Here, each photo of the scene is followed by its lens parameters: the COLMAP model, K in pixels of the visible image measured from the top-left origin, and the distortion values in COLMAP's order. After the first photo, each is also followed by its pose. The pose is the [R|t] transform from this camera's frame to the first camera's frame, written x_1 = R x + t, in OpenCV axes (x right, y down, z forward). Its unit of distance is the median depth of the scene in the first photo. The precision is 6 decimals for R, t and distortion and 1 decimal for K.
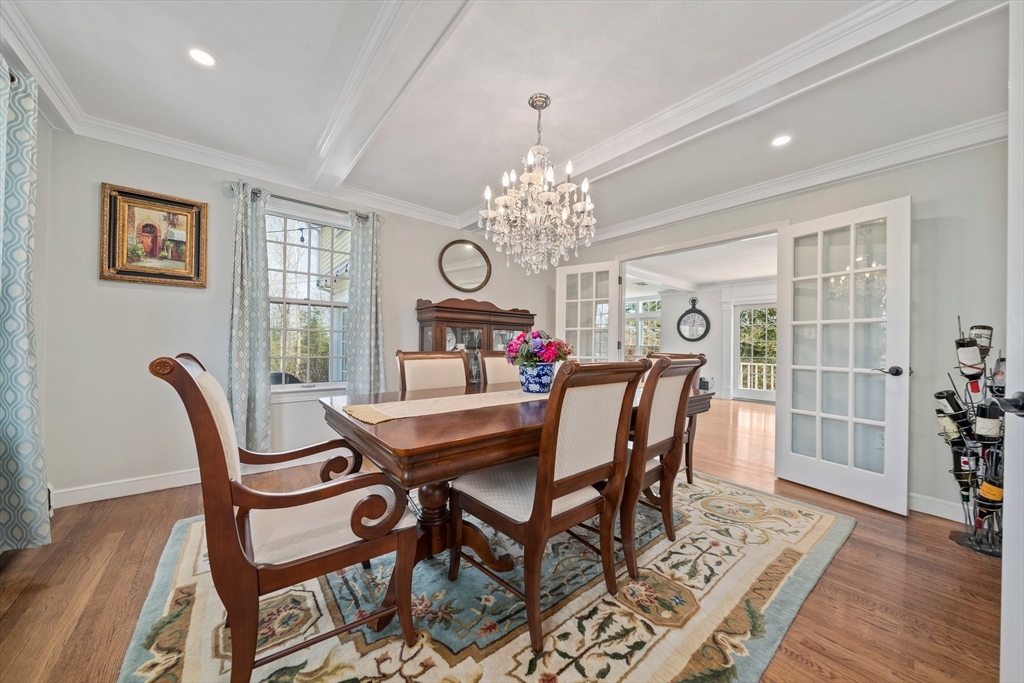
lens RADIAL K [[352.4, 0, 521.7], [0, 352.4, 342.8], [0, 0, 1]] dist [-0.004892, -0.000111]
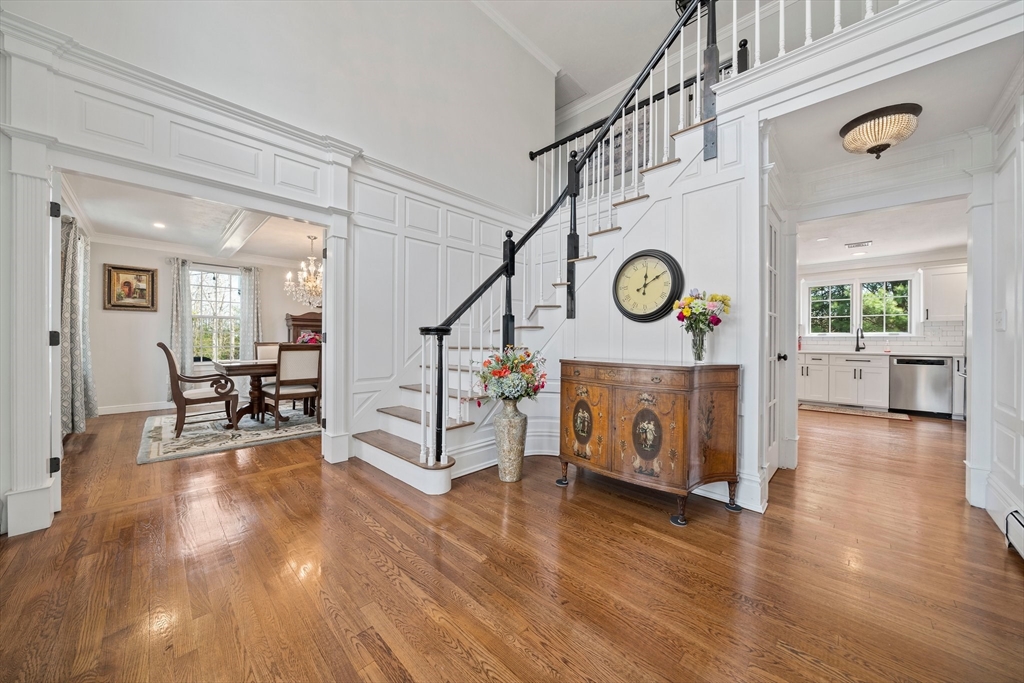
lens RADIAL K [[352.4, 0, 511.8], [0, 352.4, 341.9], [0, 0, 1]] dist [-0.004892, -0.000111]
pose [[0.995015, -0.008460, 0.099368, 0.929012], [0.007401, 0.999912, 0.011016, 0.006583], [-0.099452, -0.010225, 0.994990, -1.215781]]
